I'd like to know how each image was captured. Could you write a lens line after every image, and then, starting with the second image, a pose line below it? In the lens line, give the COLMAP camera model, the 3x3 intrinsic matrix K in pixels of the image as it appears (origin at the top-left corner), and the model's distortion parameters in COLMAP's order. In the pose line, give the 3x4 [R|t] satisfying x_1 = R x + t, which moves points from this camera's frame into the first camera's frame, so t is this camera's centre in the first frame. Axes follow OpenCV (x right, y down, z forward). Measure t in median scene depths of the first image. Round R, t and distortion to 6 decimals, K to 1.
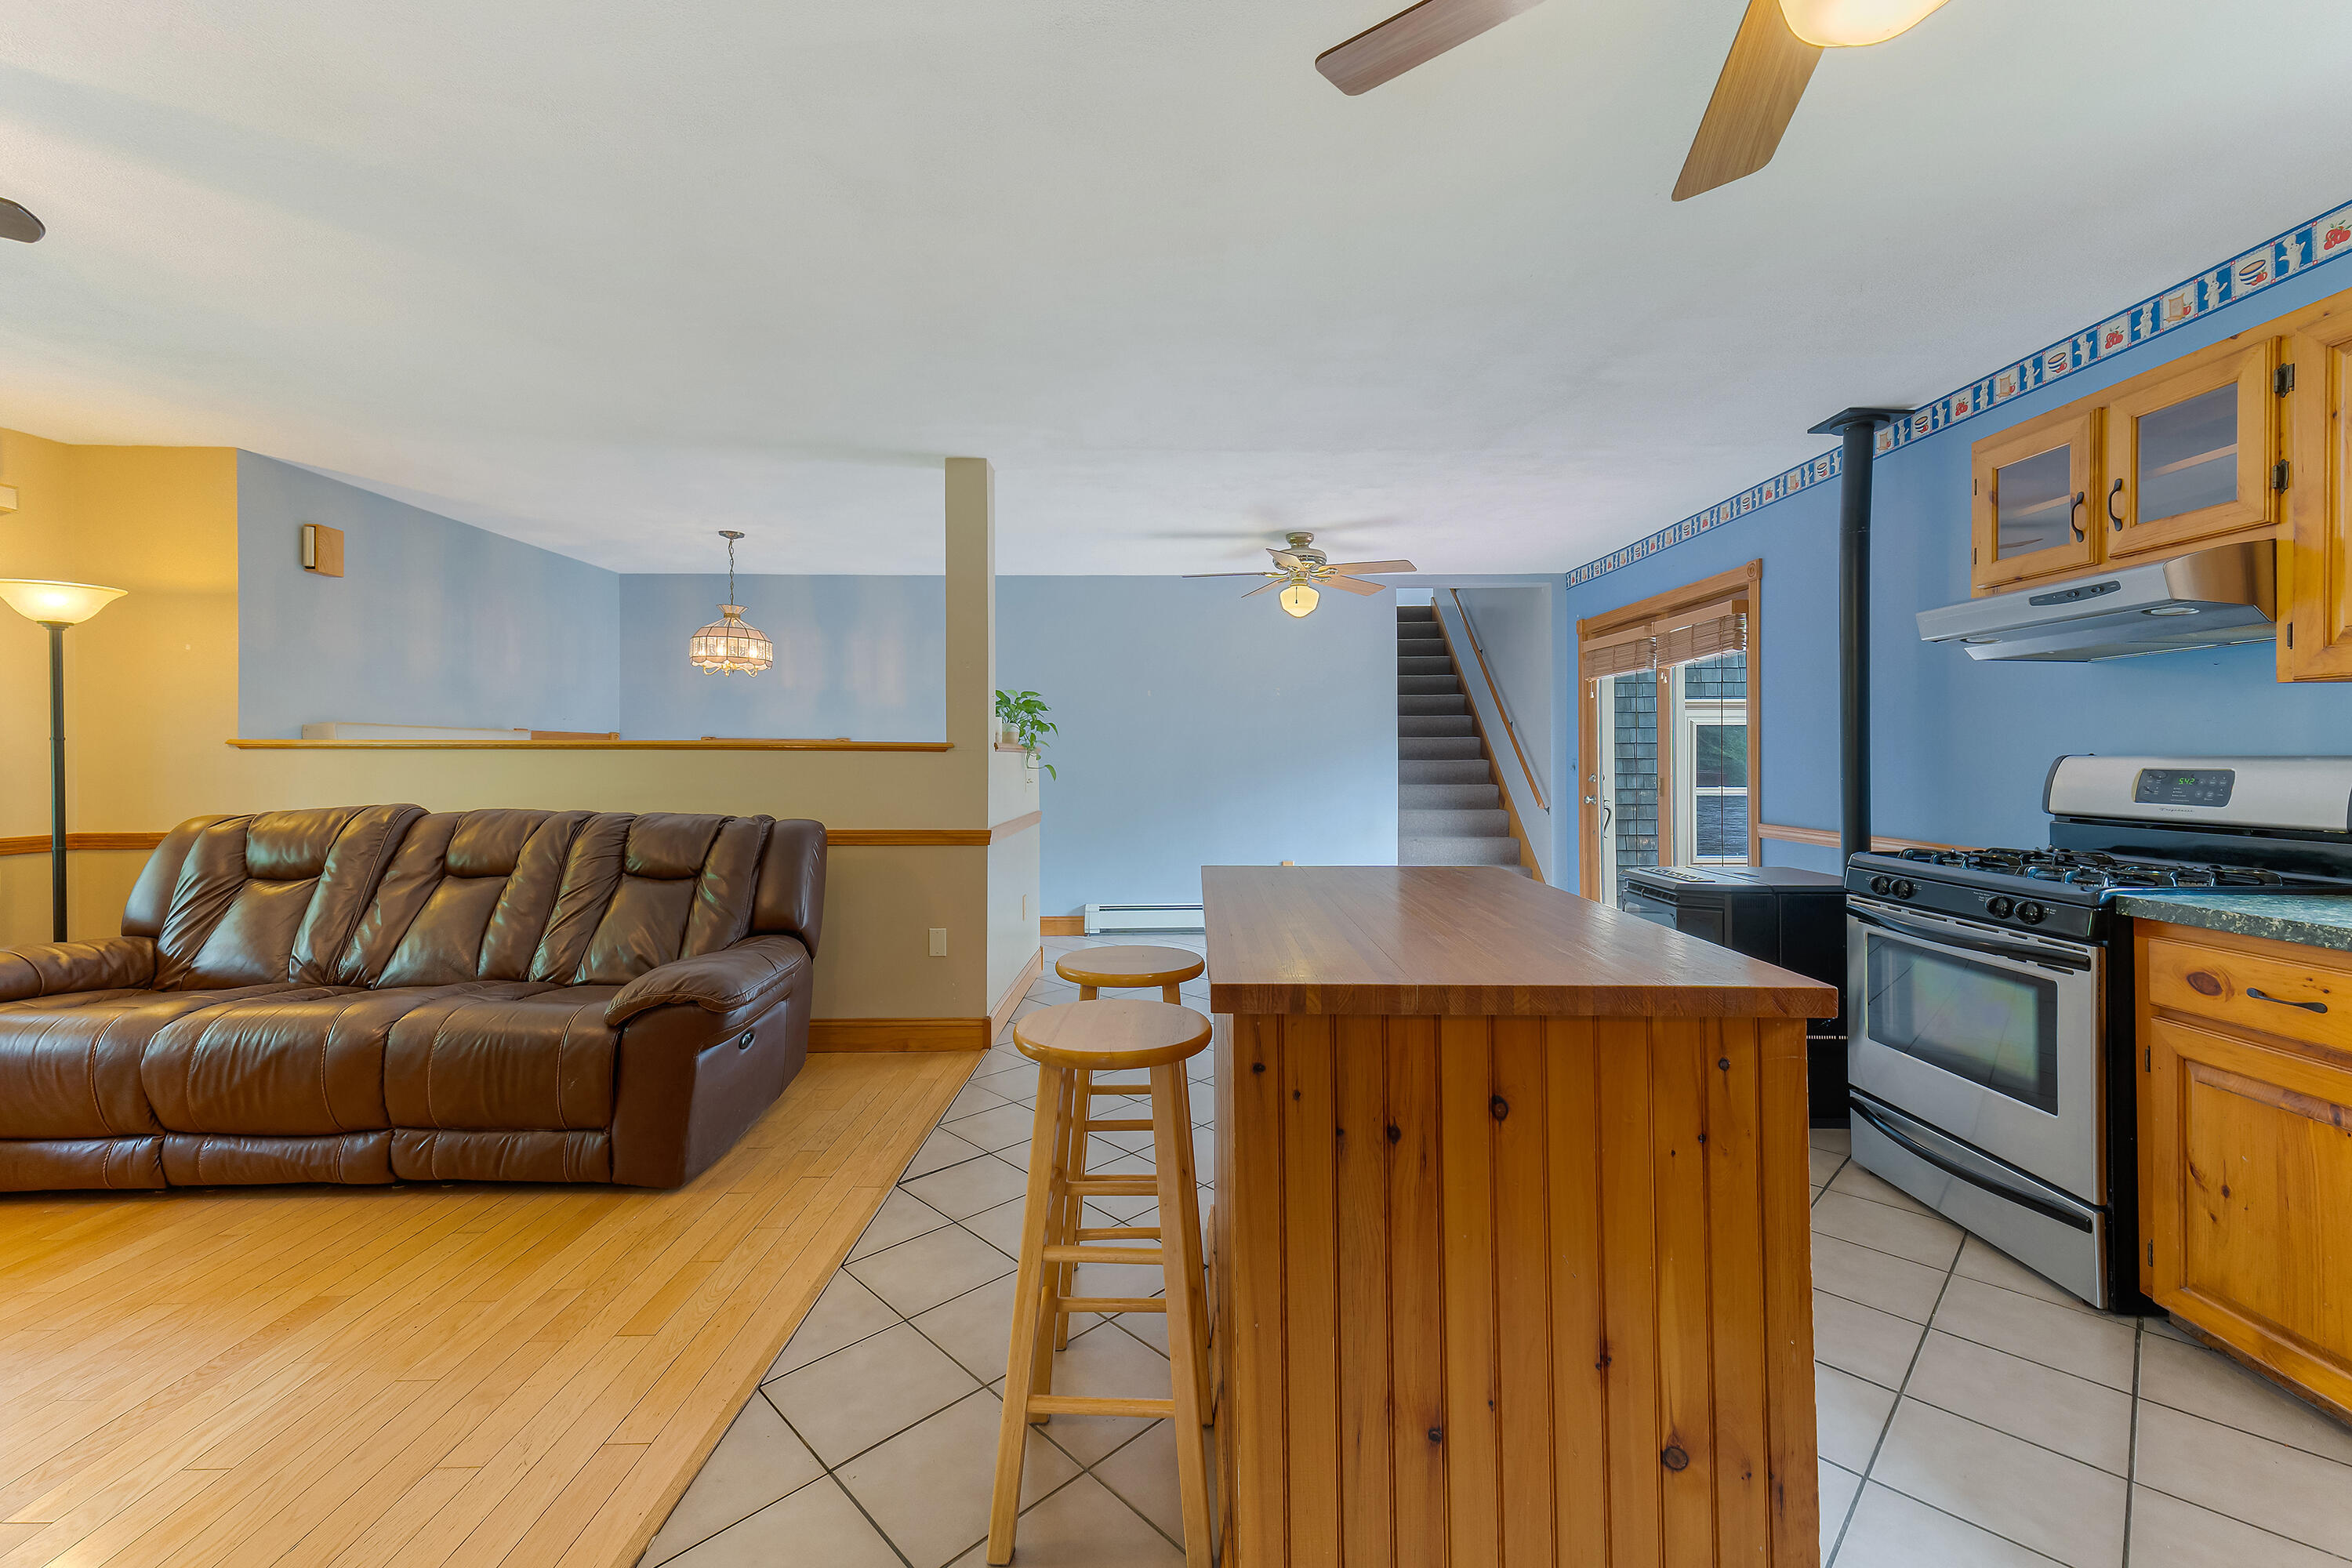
lens RADIAL K [[992.6, 0, 1174.2], [0, 992.6, 766.9], [0, 0, 1]] dist [0.018017, -0.000303]
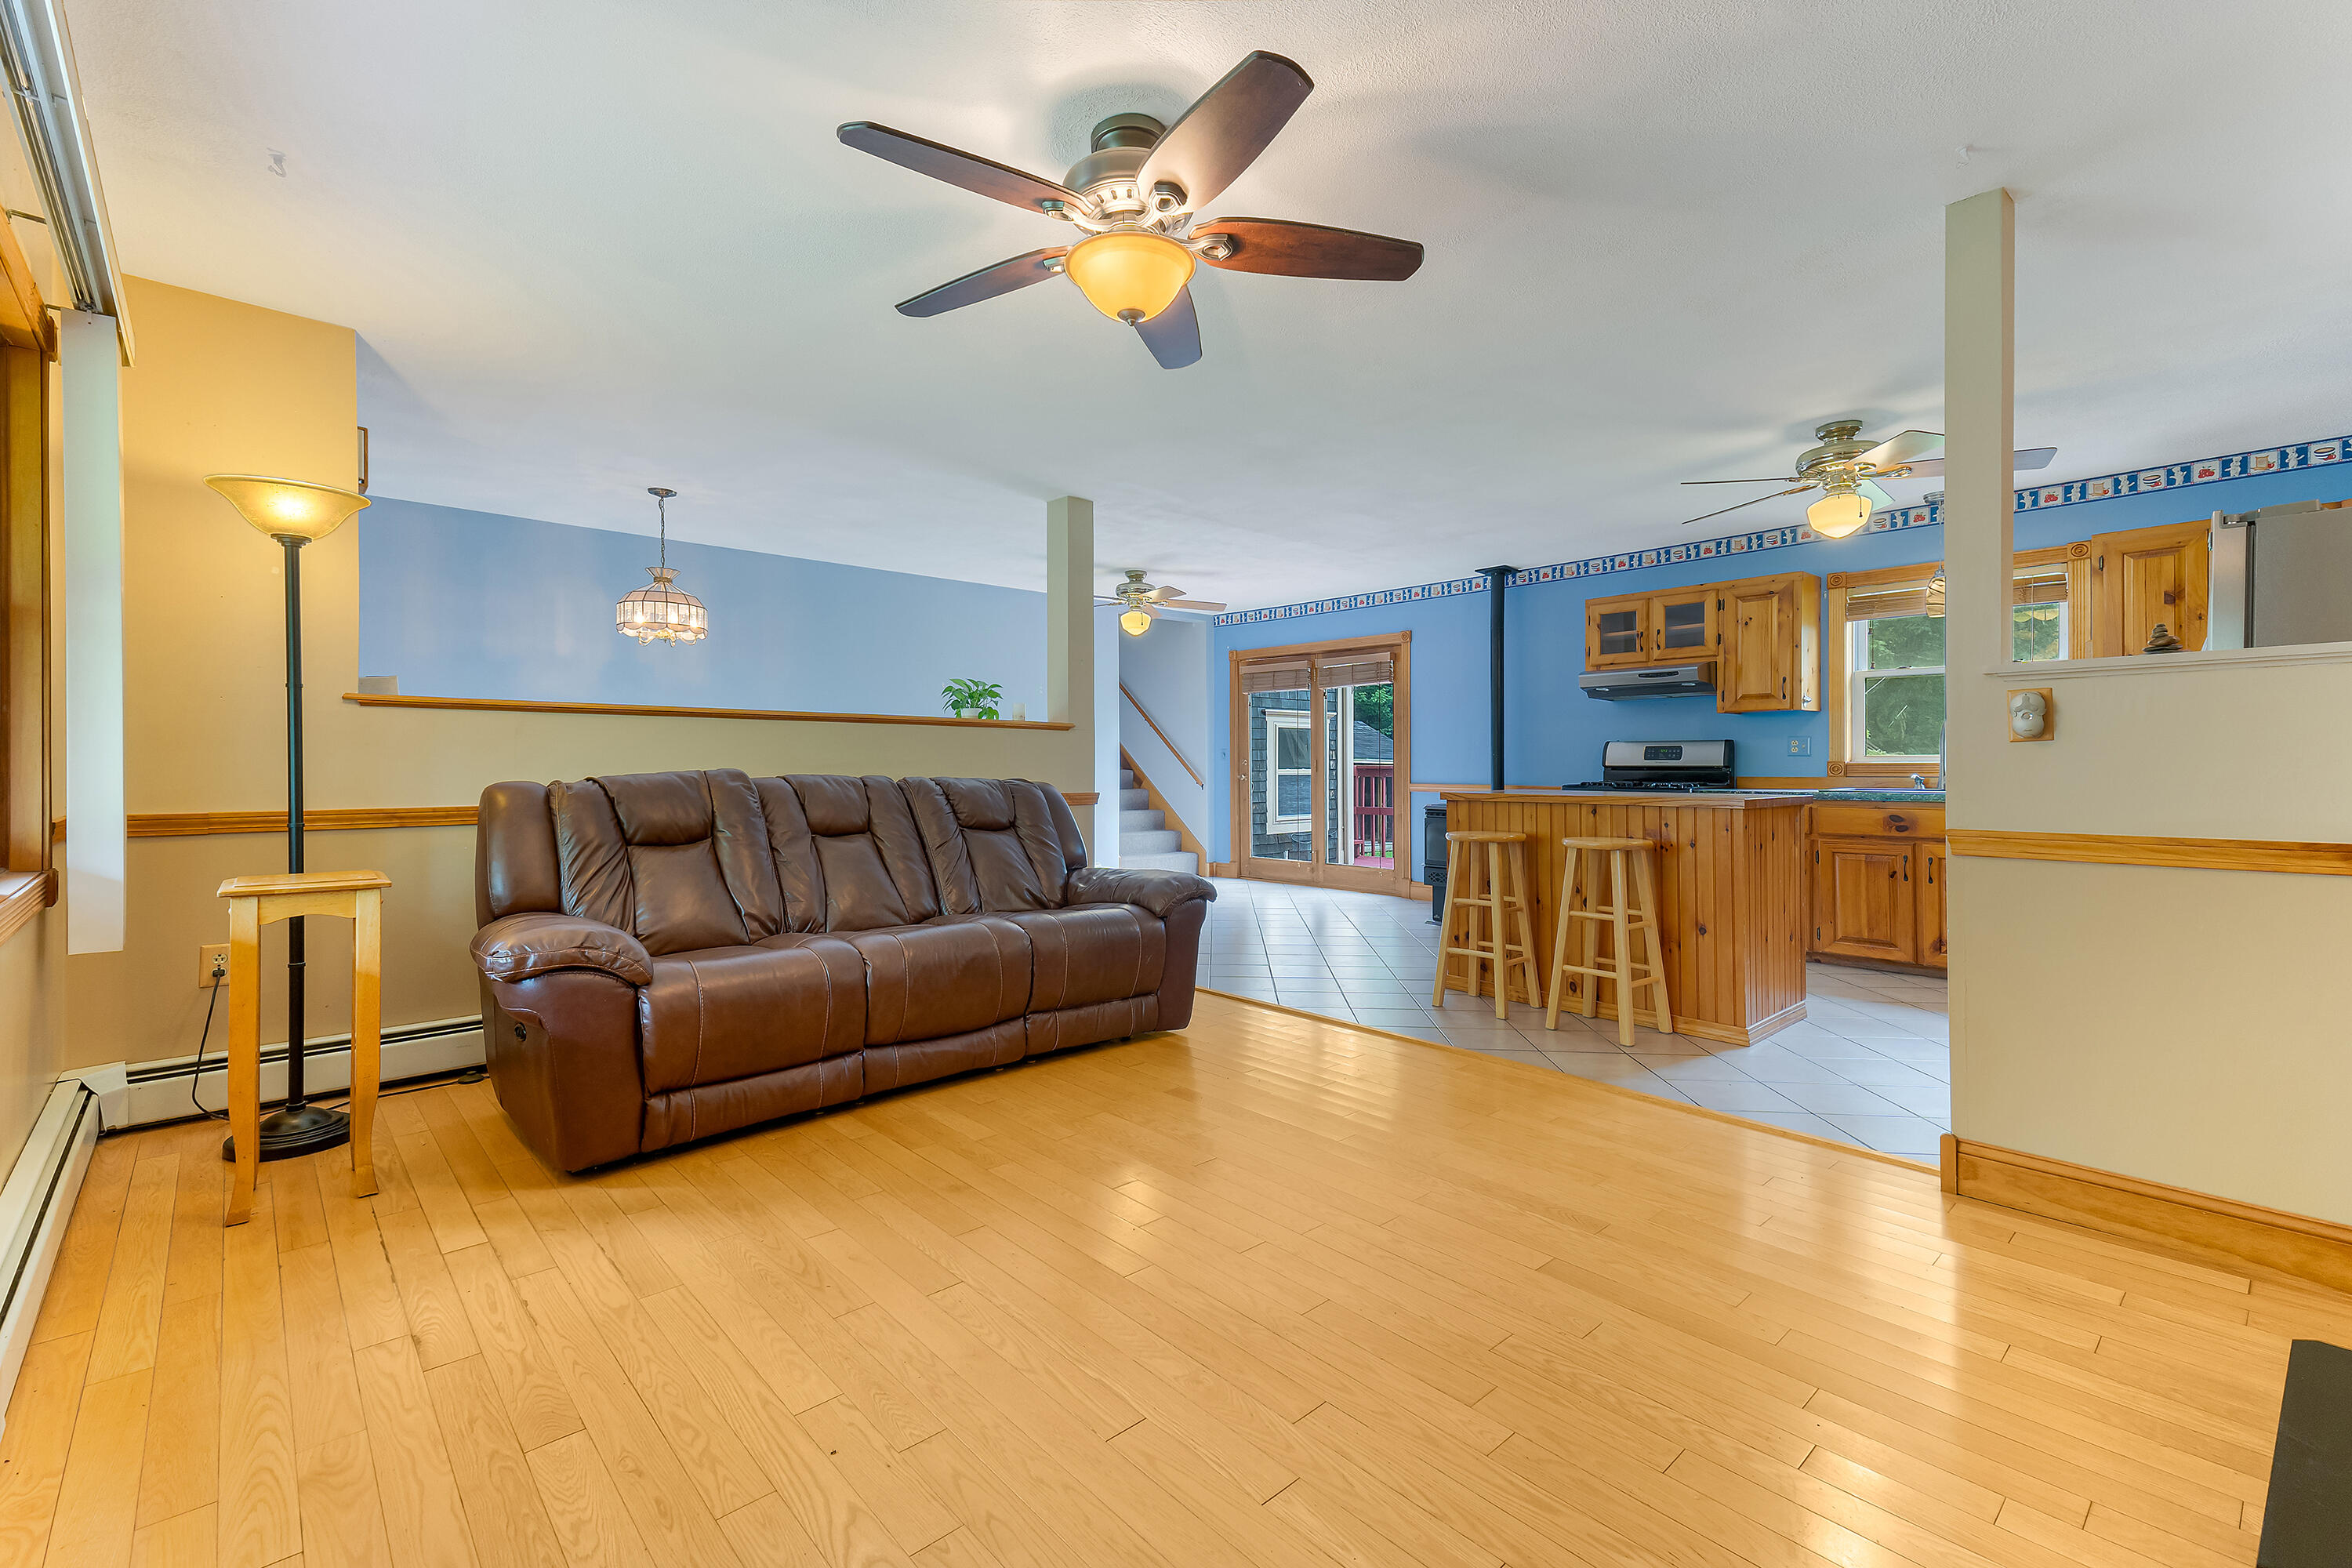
lens RADIAL K [[1050.3, 0, 1170.1], [0, 1050.3, 772.9], [0, 0, 1]] dist [0.012519, 0.000101]
pose [[0.736090, -0.003400, 0.676875, -1.027692], [0.004754, 0.999989, -0.000147, 0.039130], [-0.676867, 0.003326, 0.736098, -0.059180]]
